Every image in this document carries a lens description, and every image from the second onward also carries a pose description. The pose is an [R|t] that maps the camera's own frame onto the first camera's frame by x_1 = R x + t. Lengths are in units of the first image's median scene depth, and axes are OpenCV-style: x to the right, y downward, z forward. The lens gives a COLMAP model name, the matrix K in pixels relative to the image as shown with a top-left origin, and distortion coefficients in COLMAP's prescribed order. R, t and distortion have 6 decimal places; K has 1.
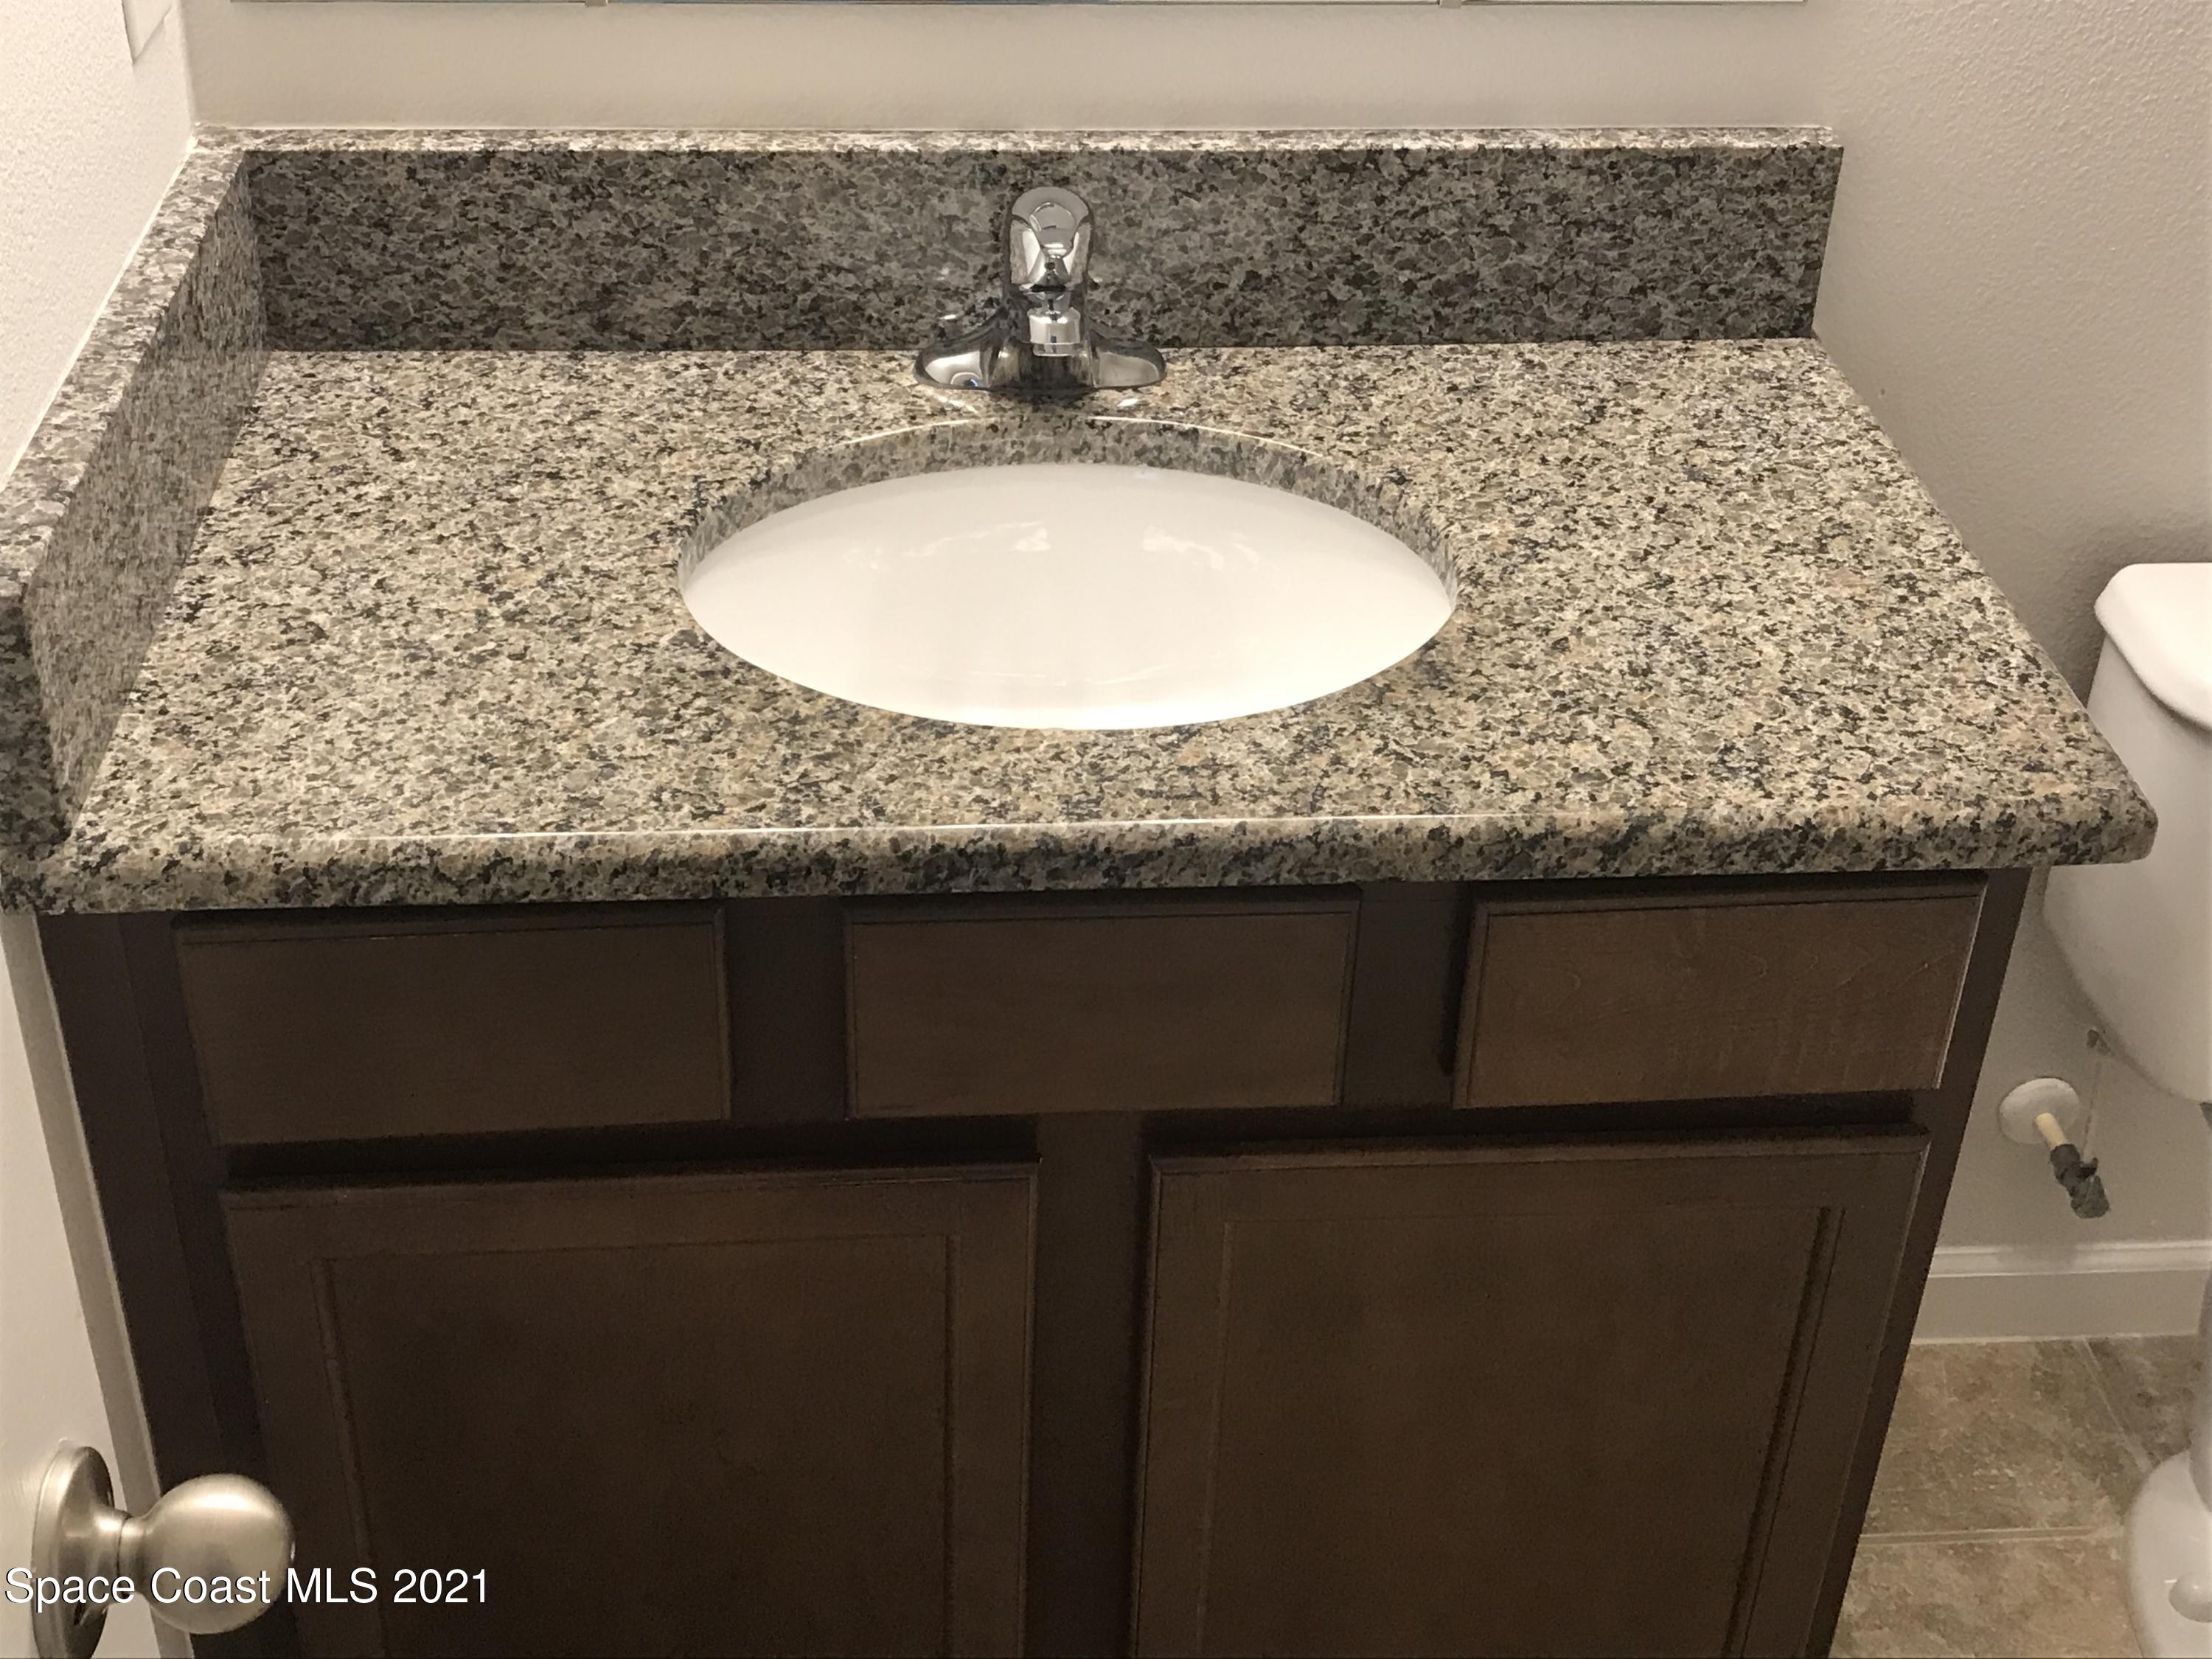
lens RADIAL K [[2789.9, 0, 1106.0], [0, 2789.9, 829.5], [0, 0, 1]] dist [0.131802, -0.431687]
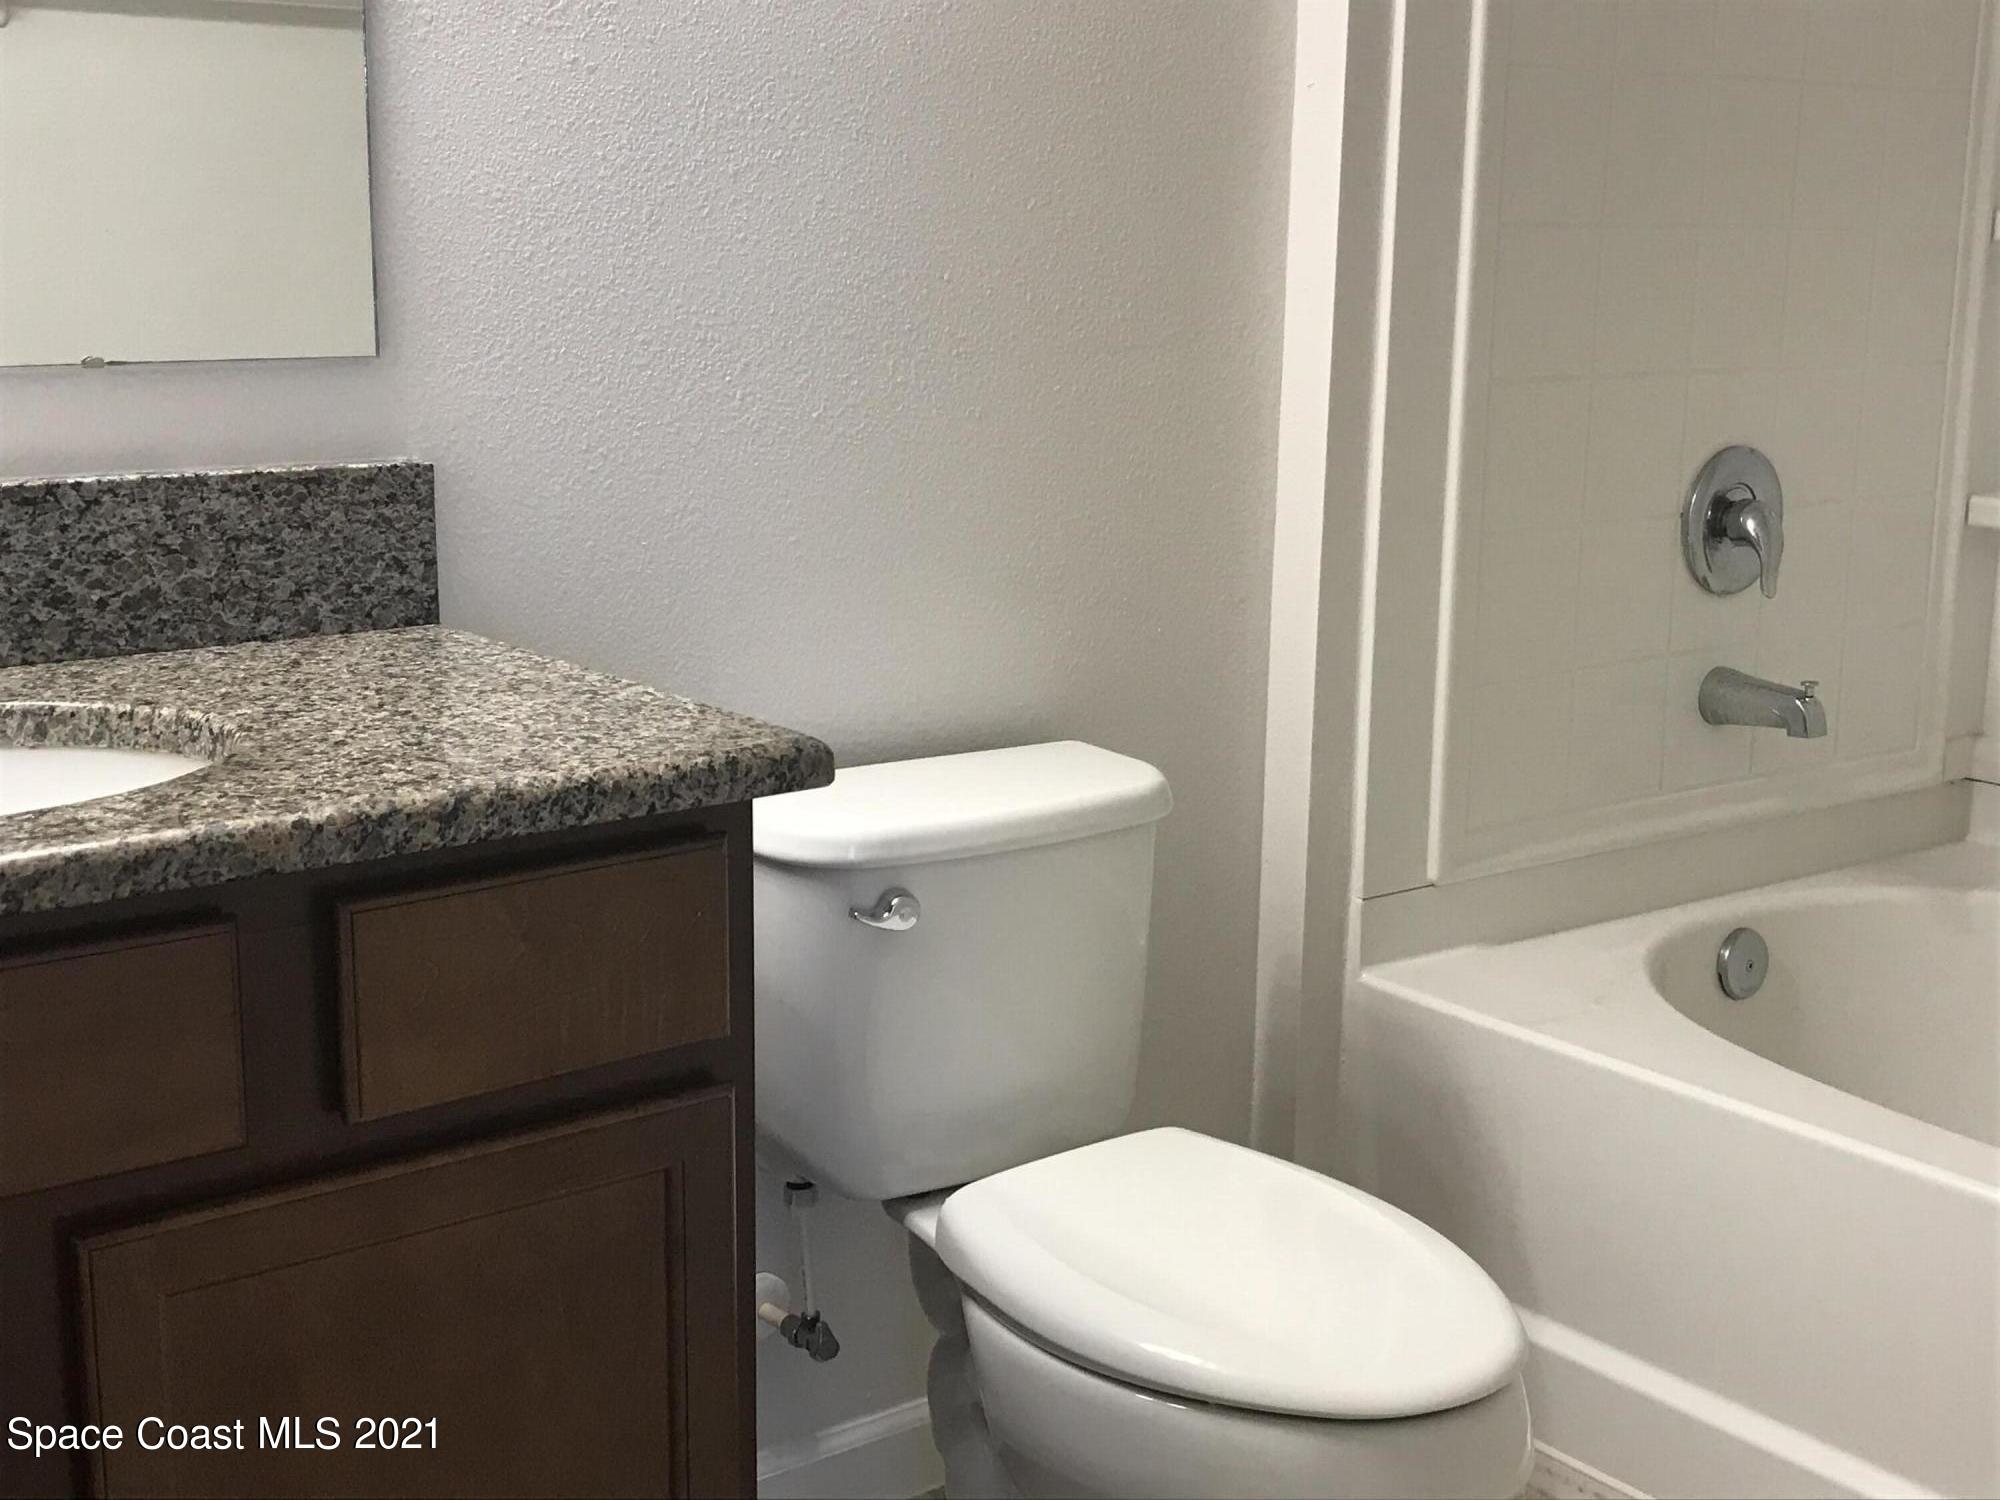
lens RADIAL K [[2522.5, 0, 1000.0], [0, 2522.5, 750.0], [0, 0, 1]] dist [0.131802, -0.431687]
pose [[0.842810, -0.134203, 0.521211, -0.138315], [0.311281, 0.911558, -0.268637, 0.264667], [-0.439062, 0.388653, 0.810045, 0.006691]]
